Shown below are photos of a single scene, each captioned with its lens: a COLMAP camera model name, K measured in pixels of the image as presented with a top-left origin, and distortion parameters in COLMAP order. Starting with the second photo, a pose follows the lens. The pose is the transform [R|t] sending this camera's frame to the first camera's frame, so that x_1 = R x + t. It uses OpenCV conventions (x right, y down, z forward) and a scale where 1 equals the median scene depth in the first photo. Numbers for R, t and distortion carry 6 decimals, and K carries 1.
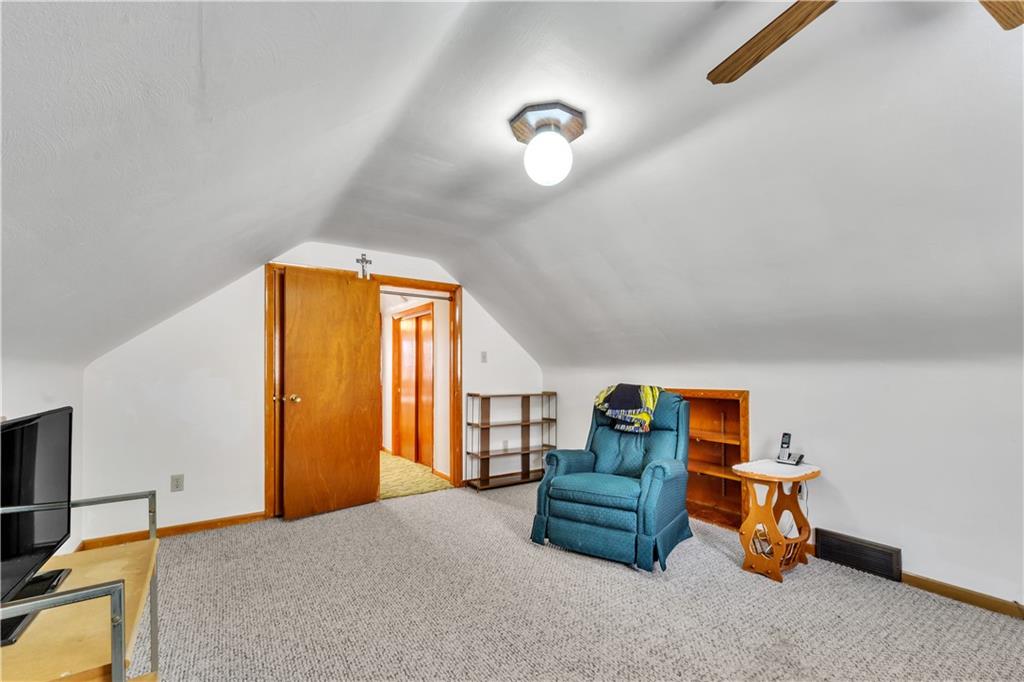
lens RADIAL K [[429.7, 0, 512.3], [0, 429.7, 372.4], [0, 0, 1]] dist [0.000031, -0.000006]
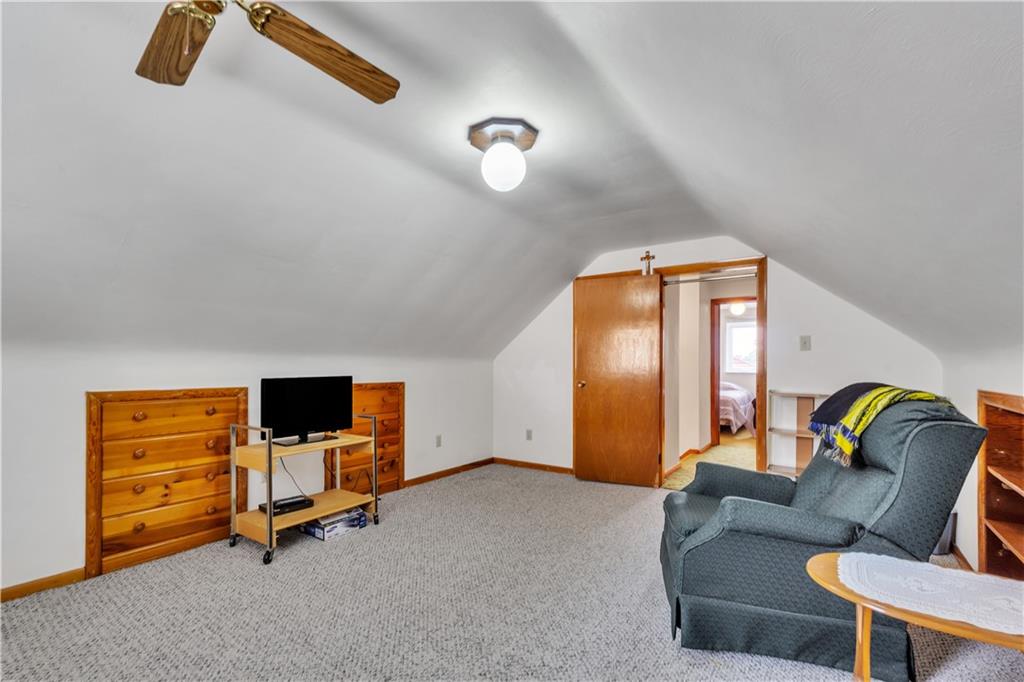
lens RADIAL K [[453.6, 0, 512.3], [0, 453.6, 361.7], [0, 0, 1]] dist [0.000557, 0.000053]
pose [[0.355342, -0.000120, -0.934736, 0.636823], [-0.001532, 0.999999, -0.000711, -0.002615], [0.934735, 0.001685, 0.355342, 0.322845]]
